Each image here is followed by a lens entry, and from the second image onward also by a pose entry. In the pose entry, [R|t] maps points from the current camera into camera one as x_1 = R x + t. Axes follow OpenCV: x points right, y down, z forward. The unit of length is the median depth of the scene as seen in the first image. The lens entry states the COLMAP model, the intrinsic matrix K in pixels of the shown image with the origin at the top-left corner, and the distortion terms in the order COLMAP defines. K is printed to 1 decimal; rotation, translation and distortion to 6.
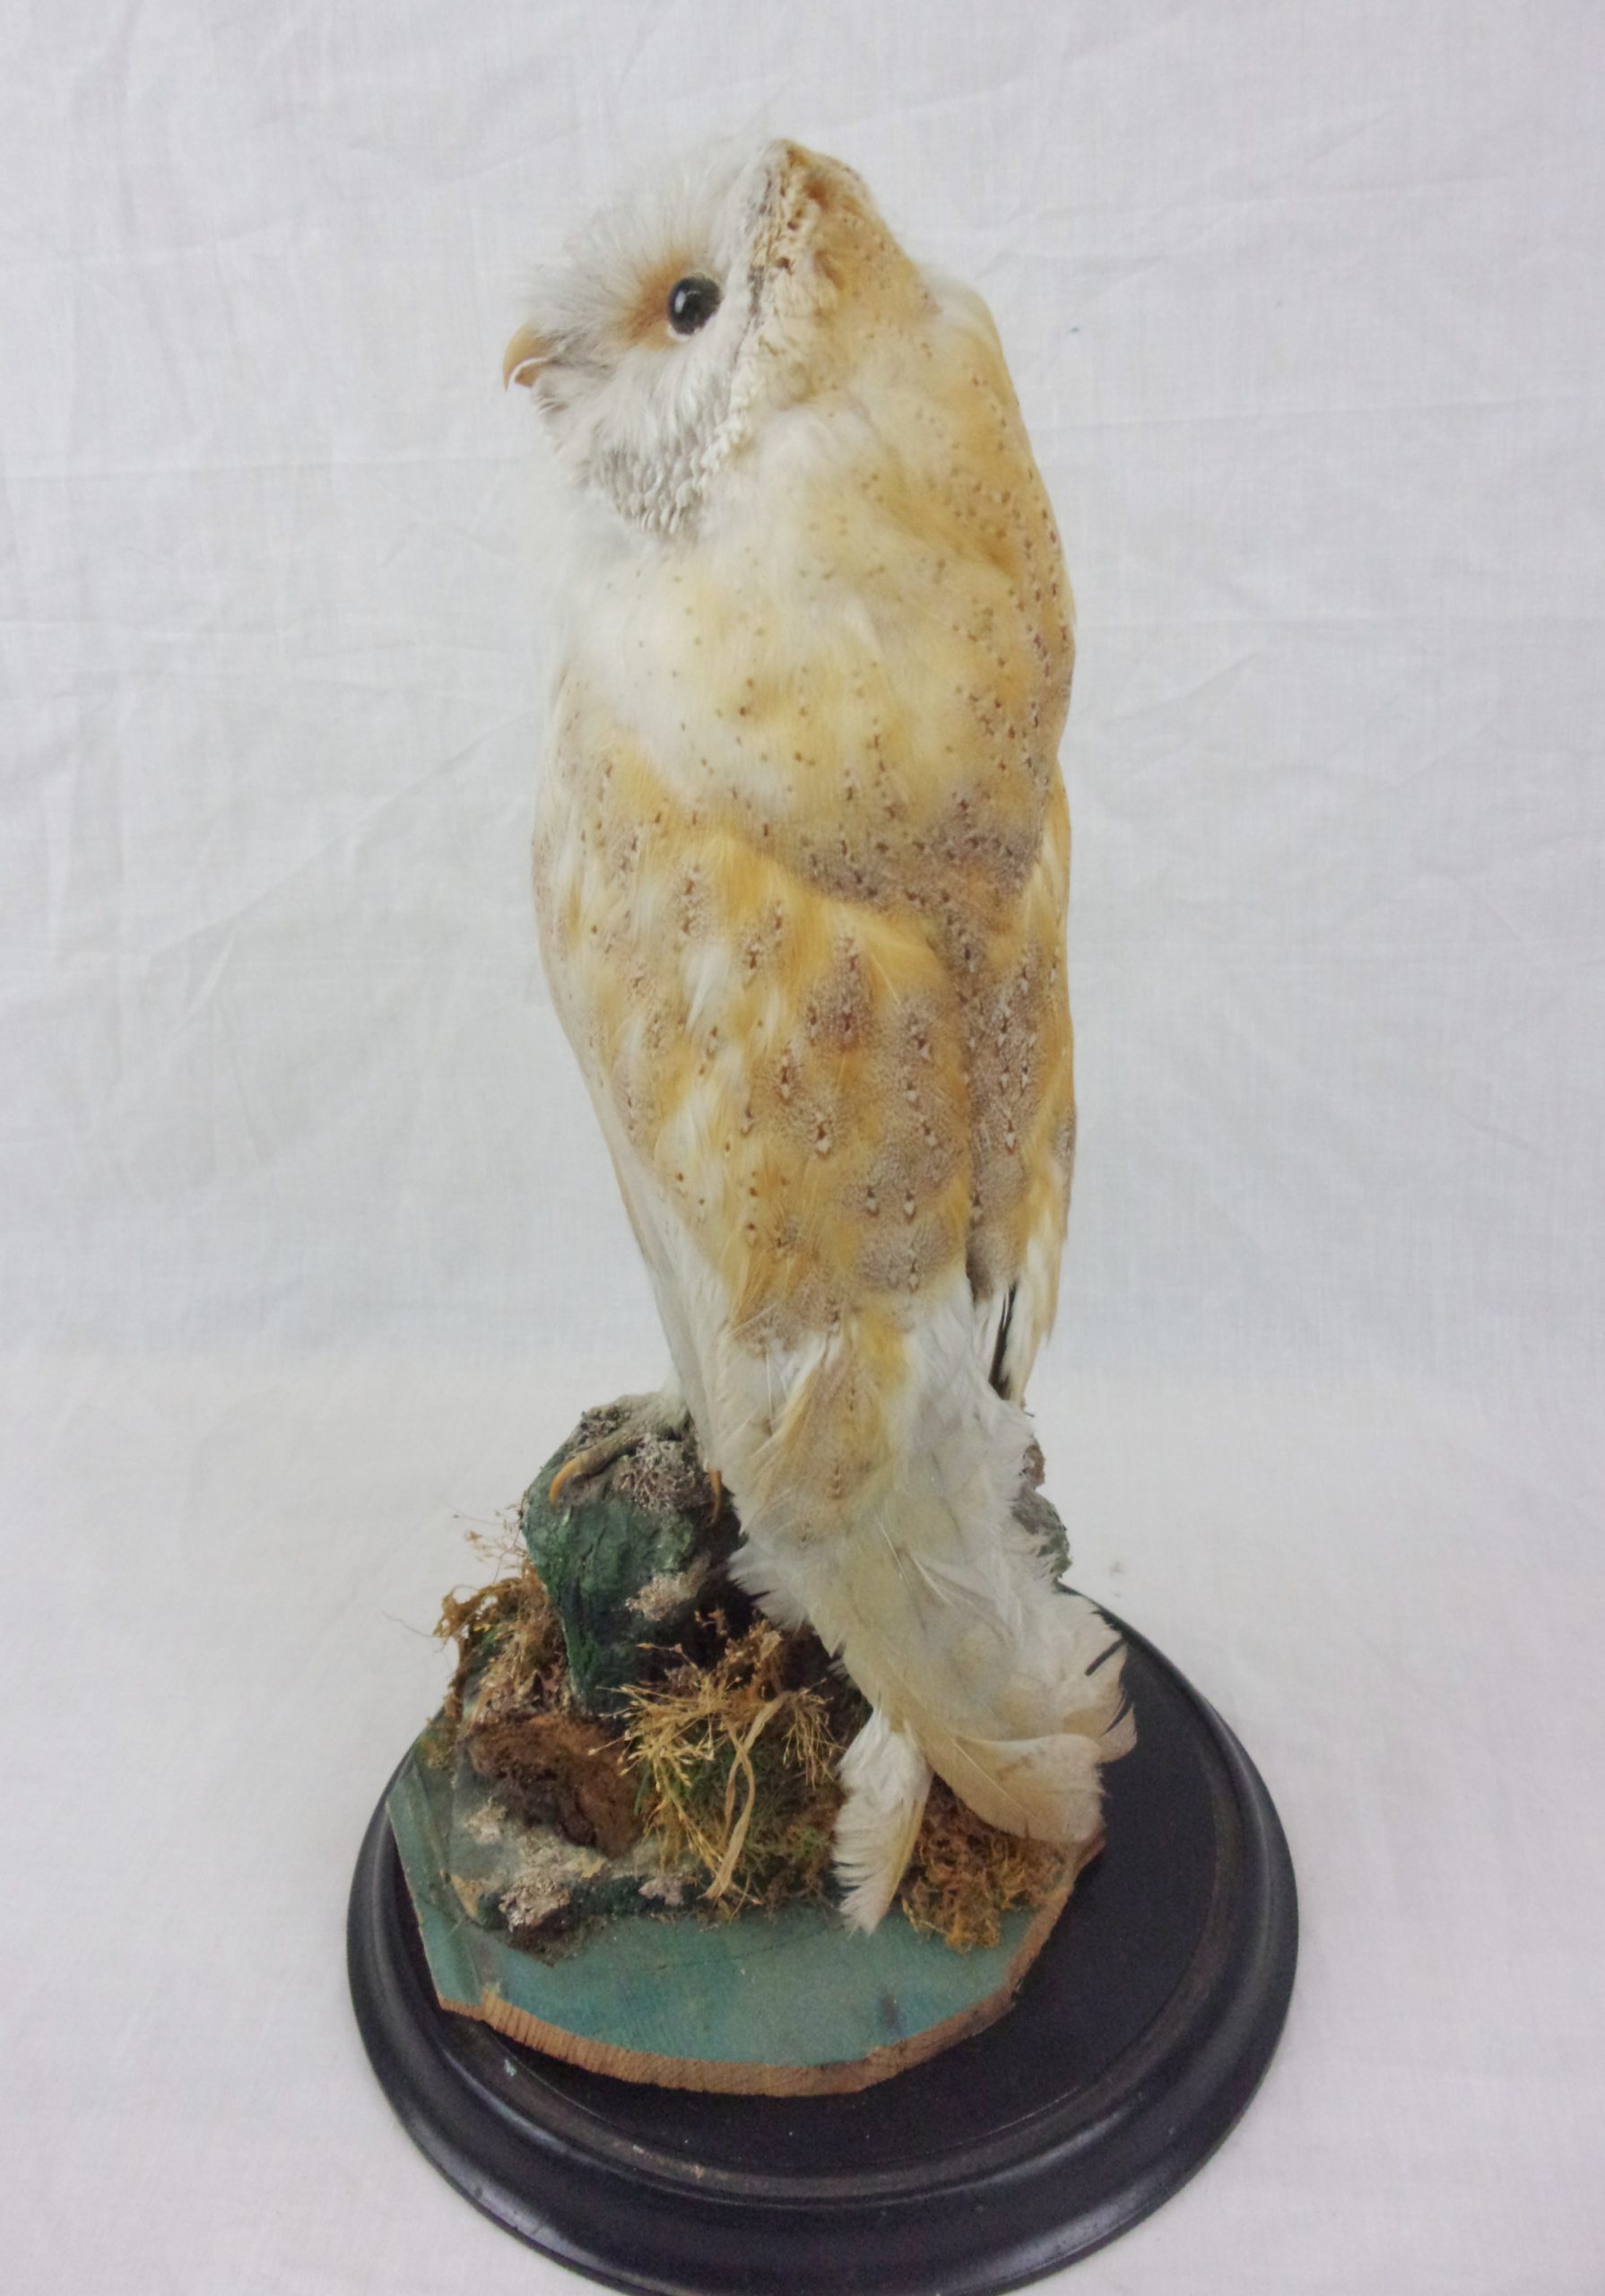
lens RADIAL K [[1948.9, 0, 750.1], [0, 1948.9, 1138.8], [0, 0, 1]] dist [0.007331, -0.000359]
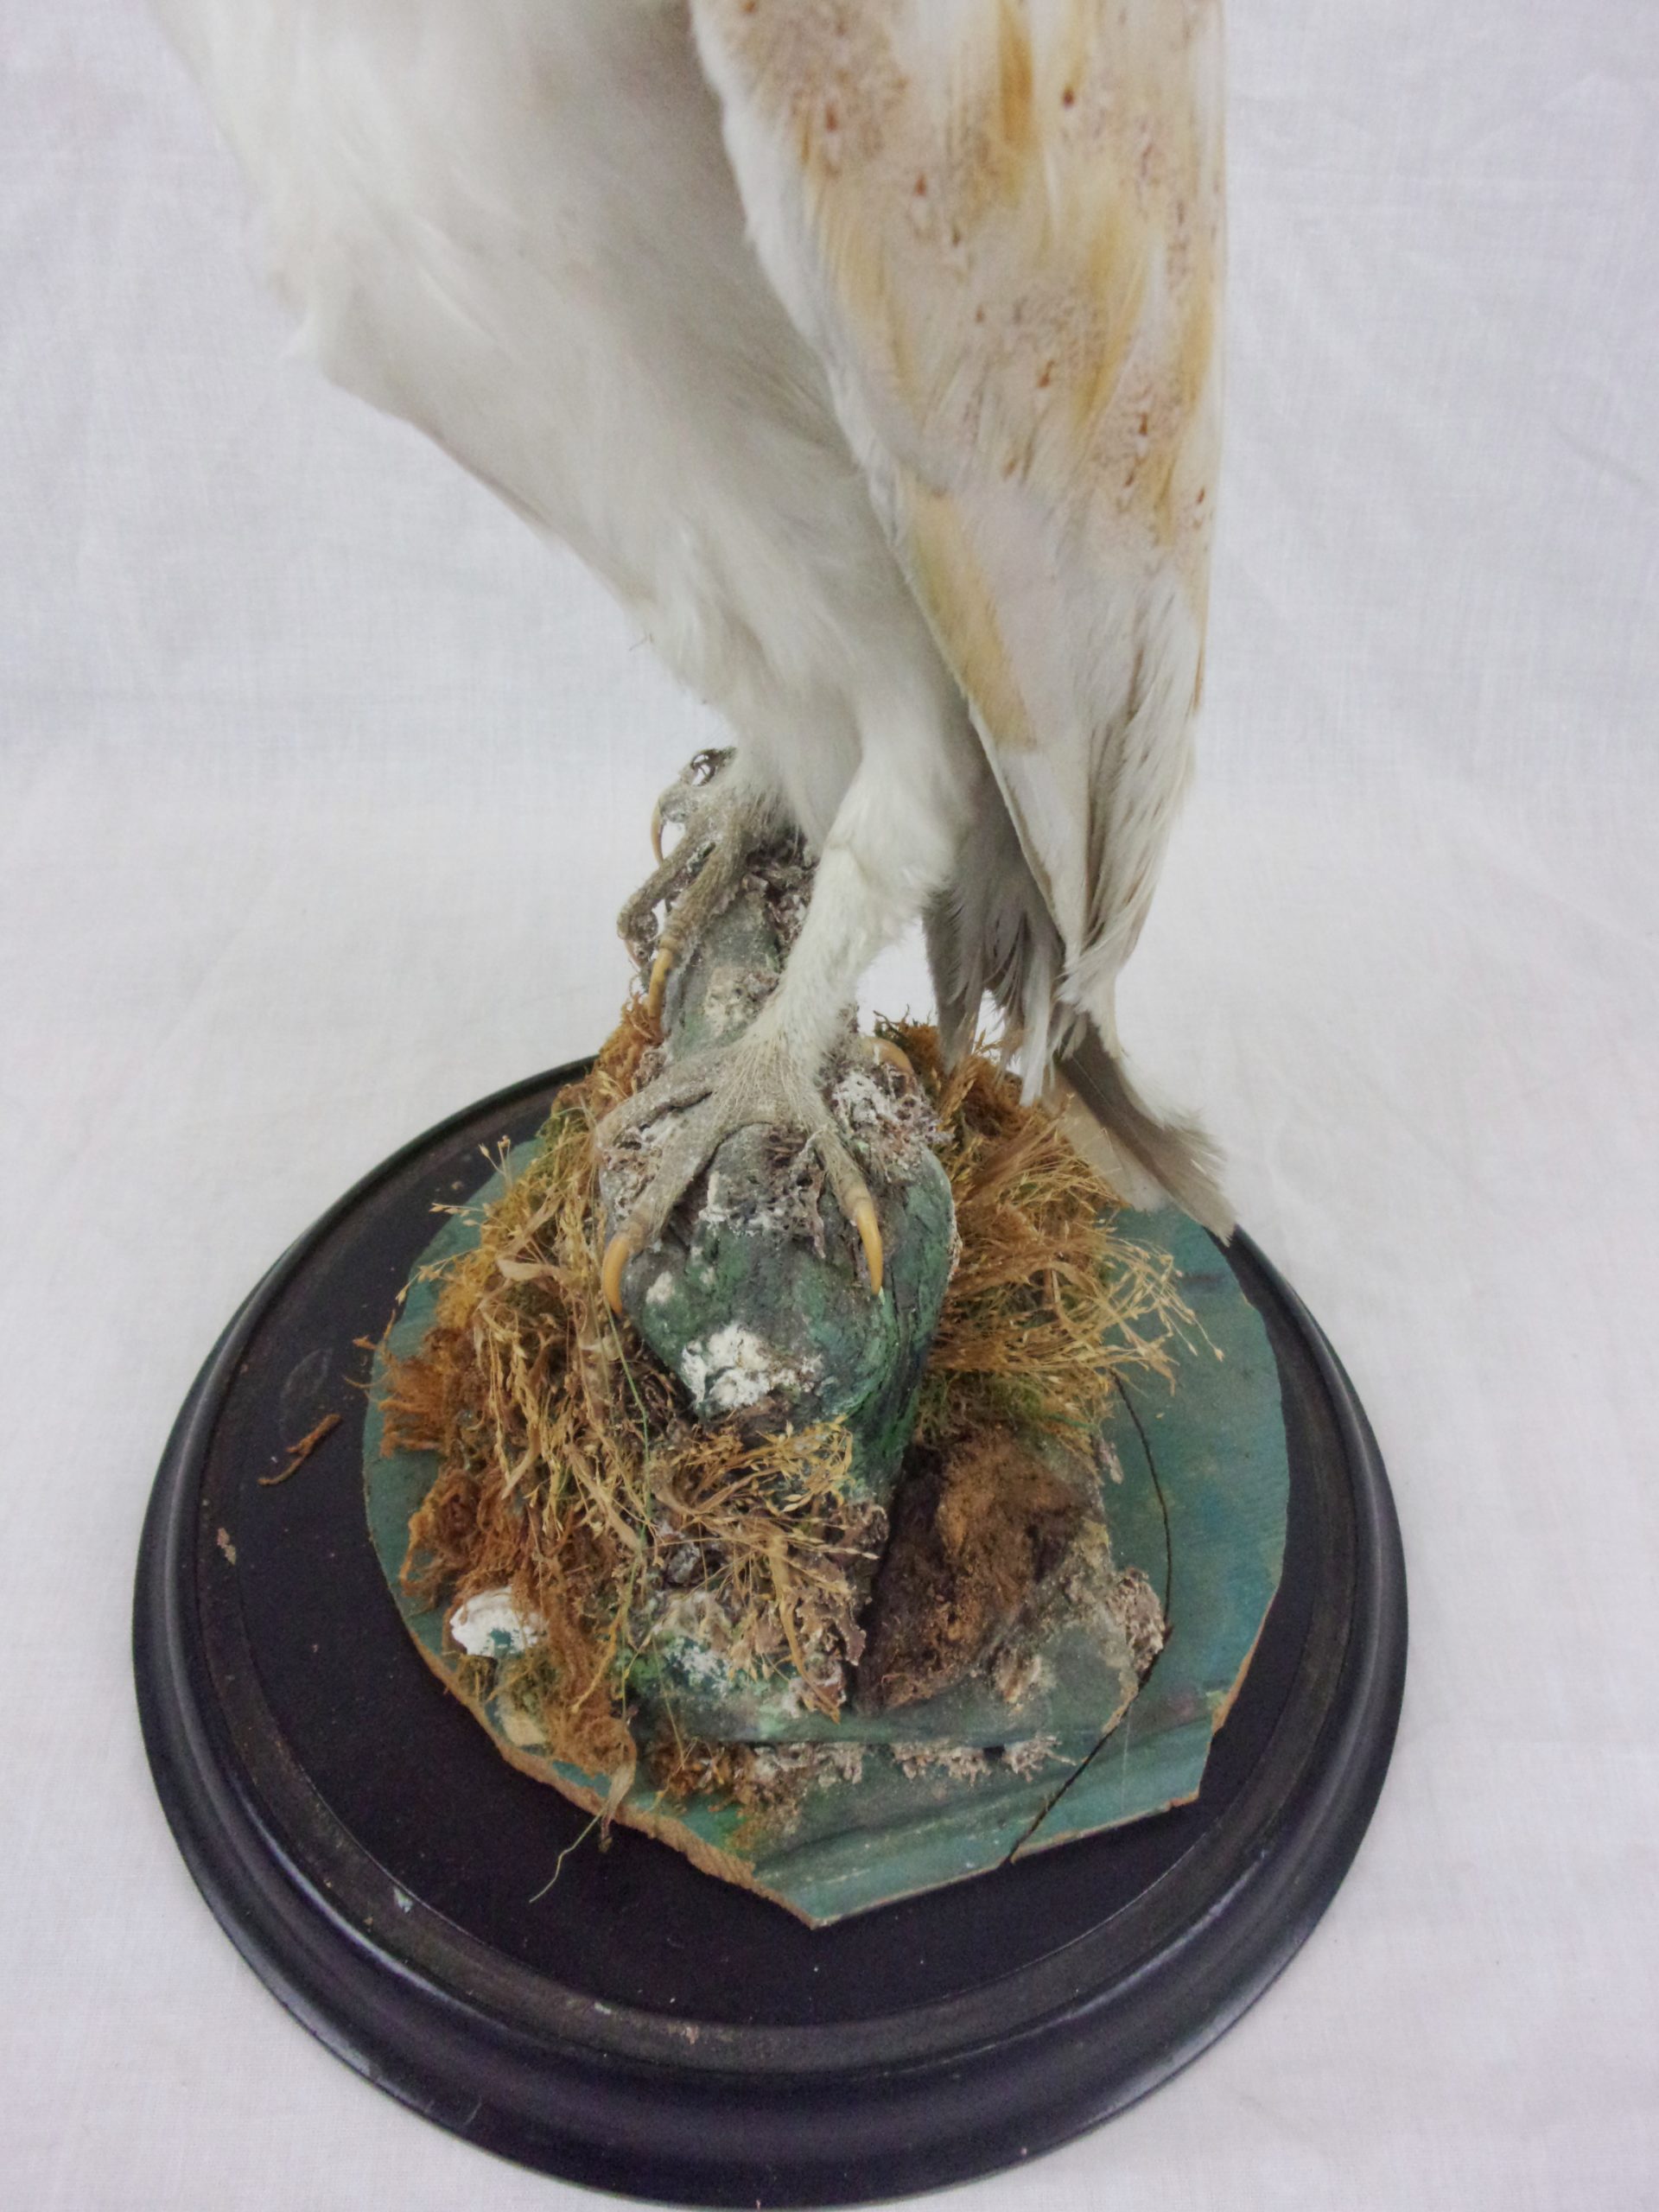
lens RADIAL K [[1881.6, 0, 829.5], [0, 1881.6, 1106.0], [0, 0, 1]] dist [0.016651, -0.013326]
pose [[0.984407, -0.051651, 0.168149, -0.051400], [-0.010718, 0.936531, 0.350420, -0.022756], [-0.175576, -0.346759, 0.921375, 0.321210]]
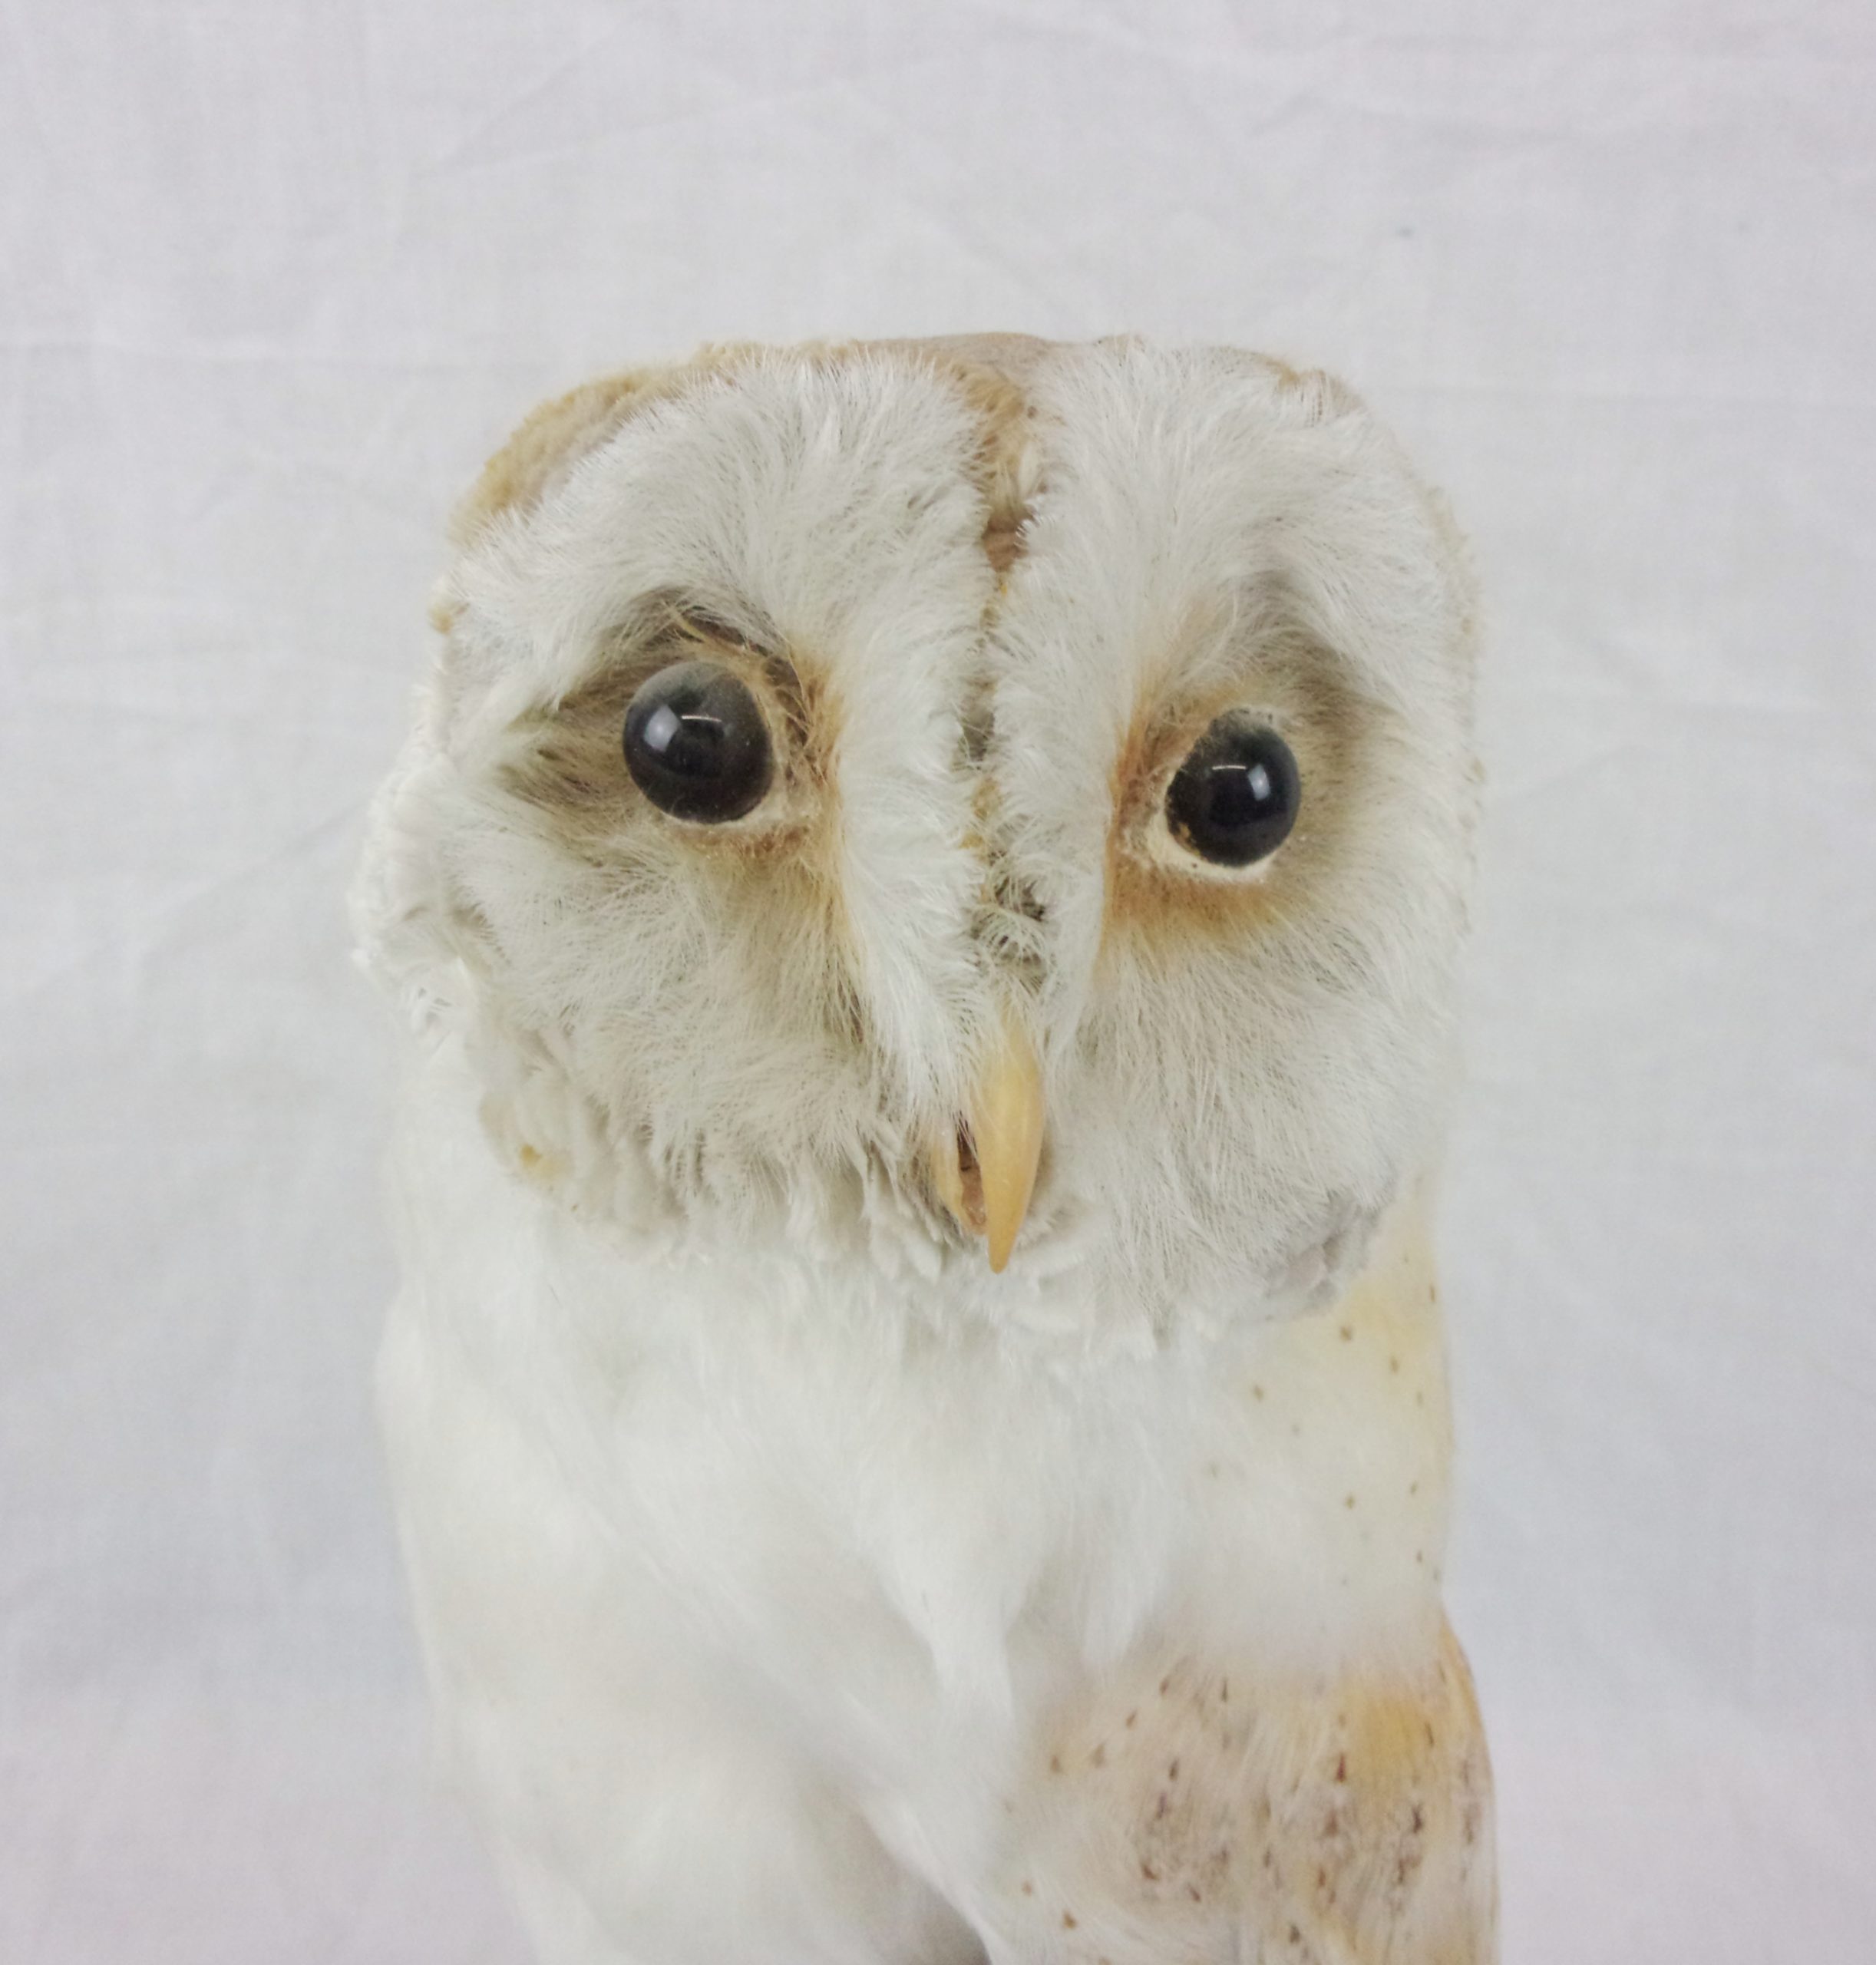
lens RADIAL K [[2217.5, 0, 982.6], [0, 2217.5, 982.8], [0, 0, 1]] dist [0.012696, 0.012782]
pose [[0.983915, 0.007624, 0.178477, -0.078461], [-0.026478, 0.994277, 0.103498, -0.244646], [-0.176667, -0.106559, 0.978486, 0.320551]]
